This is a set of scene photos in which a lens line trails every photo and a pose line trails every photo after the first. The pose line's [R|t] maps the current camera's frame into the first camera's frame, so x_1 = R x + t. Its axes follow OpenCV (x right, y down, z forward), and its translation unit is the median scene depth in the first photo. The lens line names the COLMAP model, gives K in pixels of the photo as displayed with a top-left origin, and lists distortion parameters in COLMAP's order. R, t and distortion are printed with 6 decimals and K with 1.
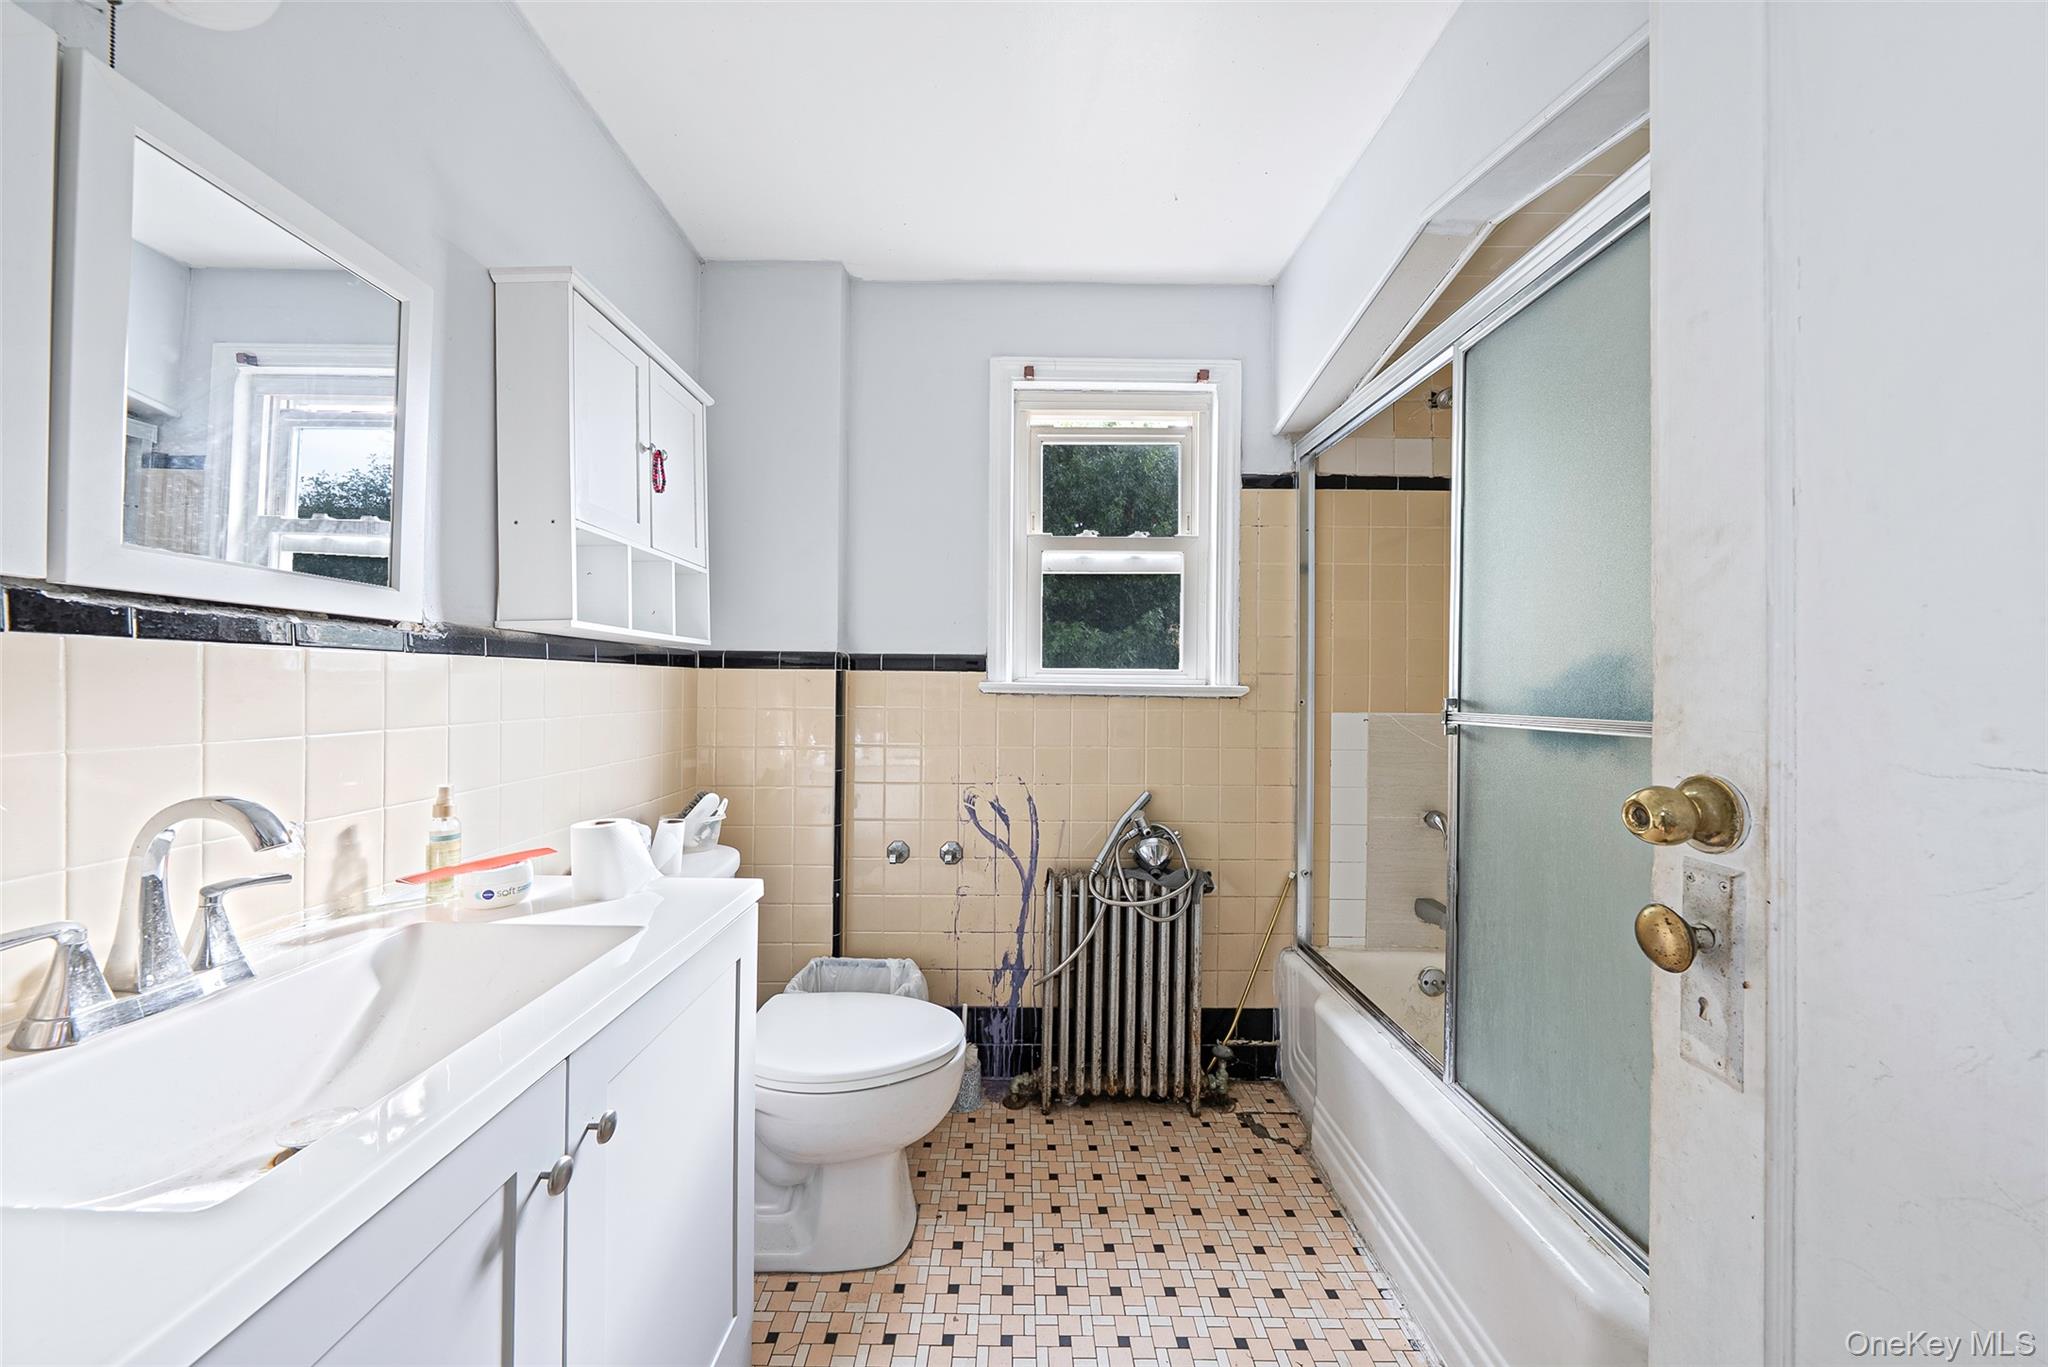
lens RADIAL K [[716.6, 0, 1016.8], [0, 716.6, 684.2], [0, 0, 1]] dist [-0.009128, -0.000674]
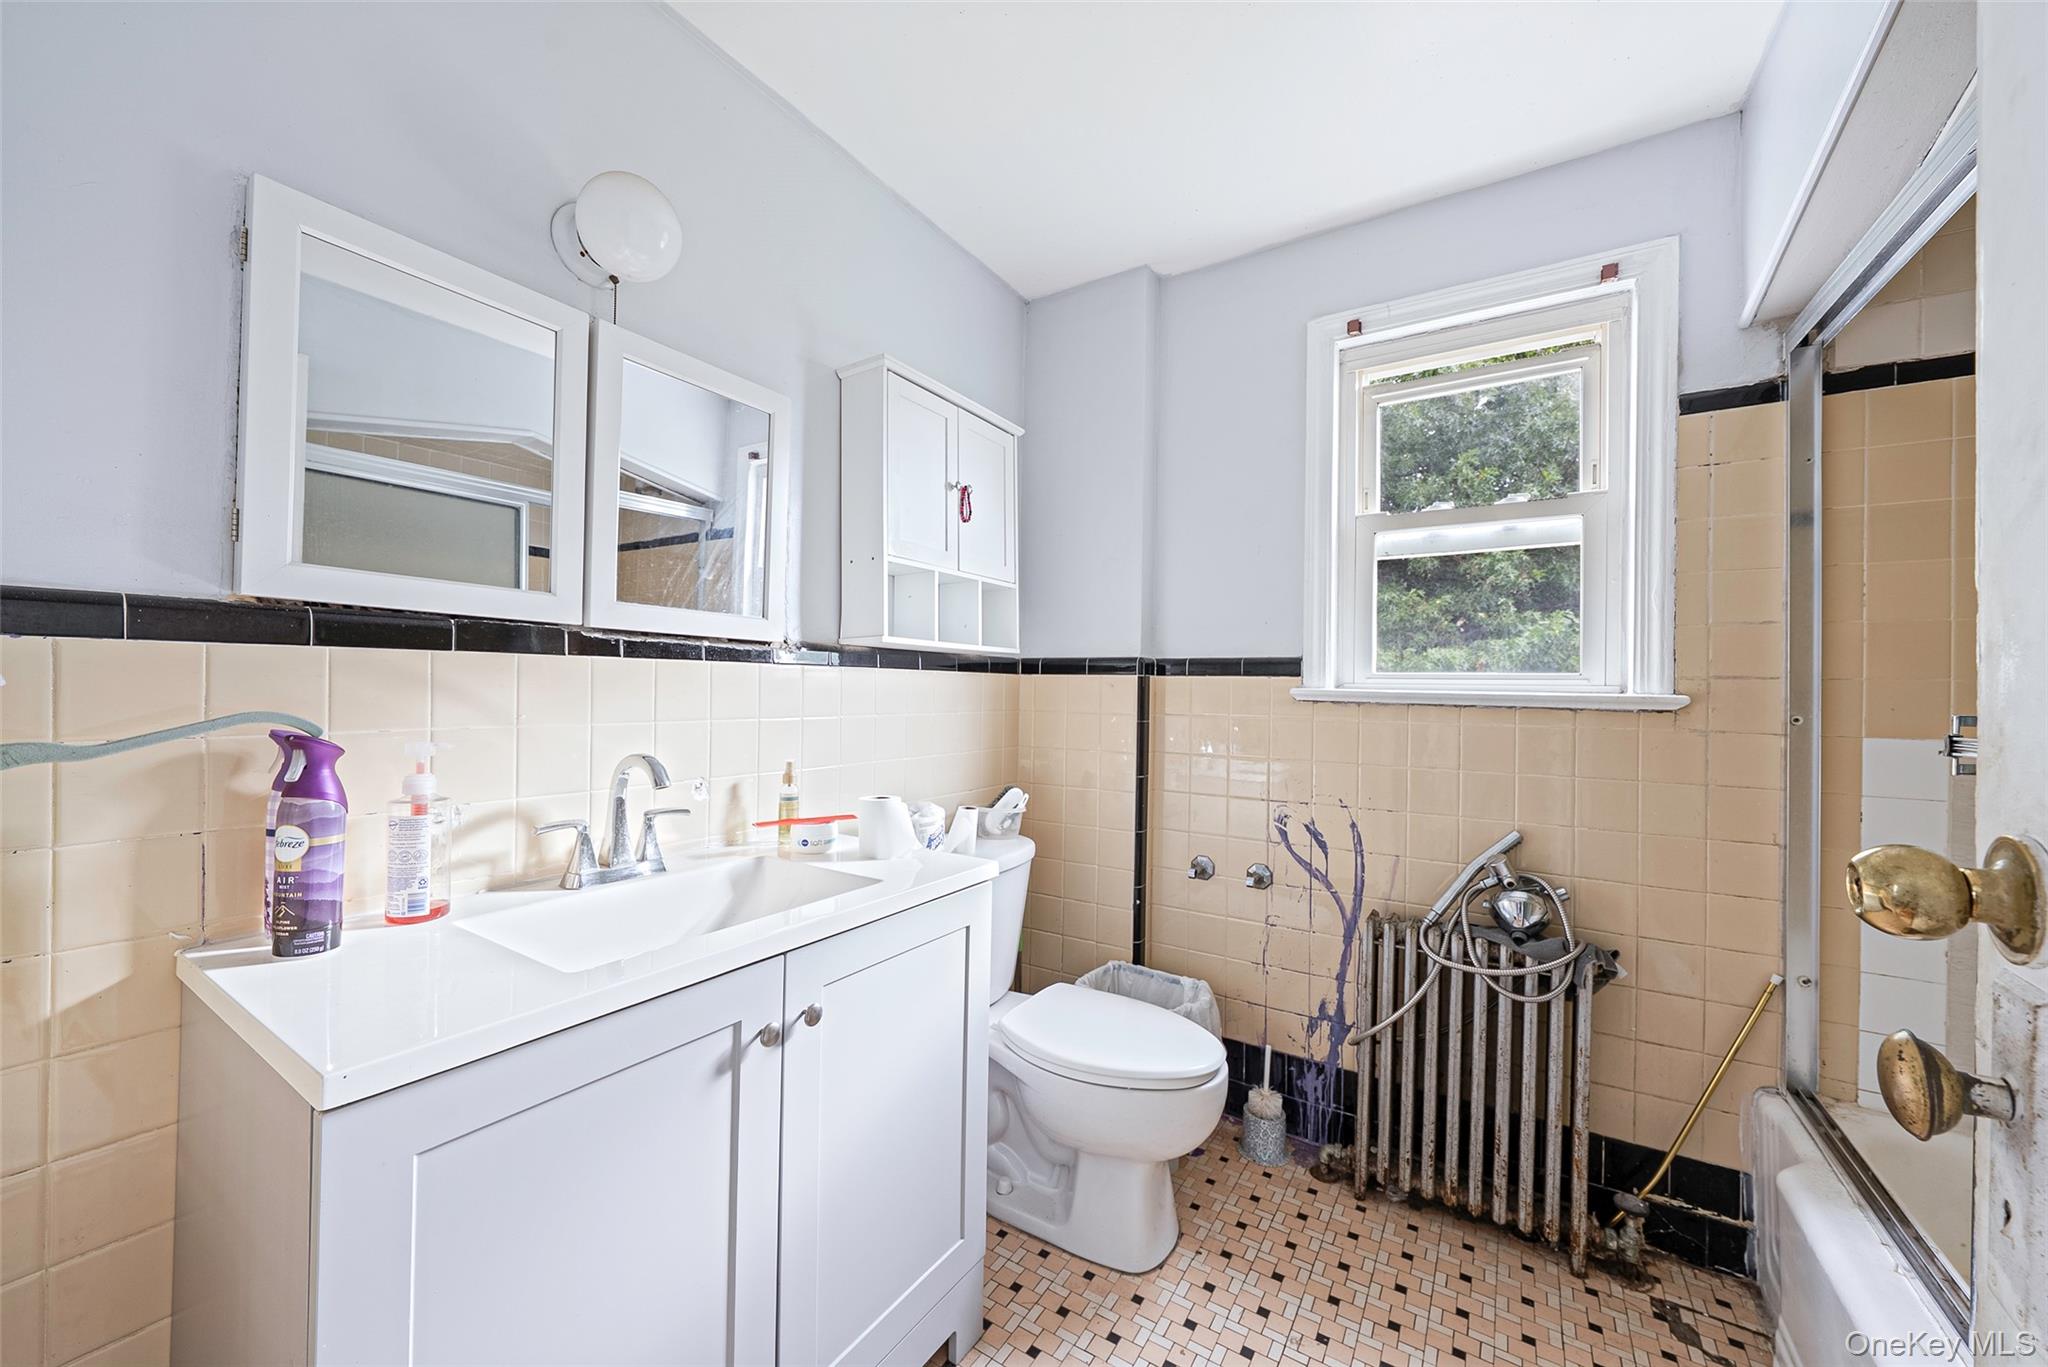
lens RADIAL K [[797.2, 0, 1012.5], [0, 797.2, 684.8], [0, 0, 1]] dist [-0.003478, -0.000107]
pose [[0.827652, 0.000776, -0.561241, 0.229803], [-0.006624, 0.999943, -0.008386, 0.003620], [0.561202, 0.010659, 0.827610, -0.016593]]
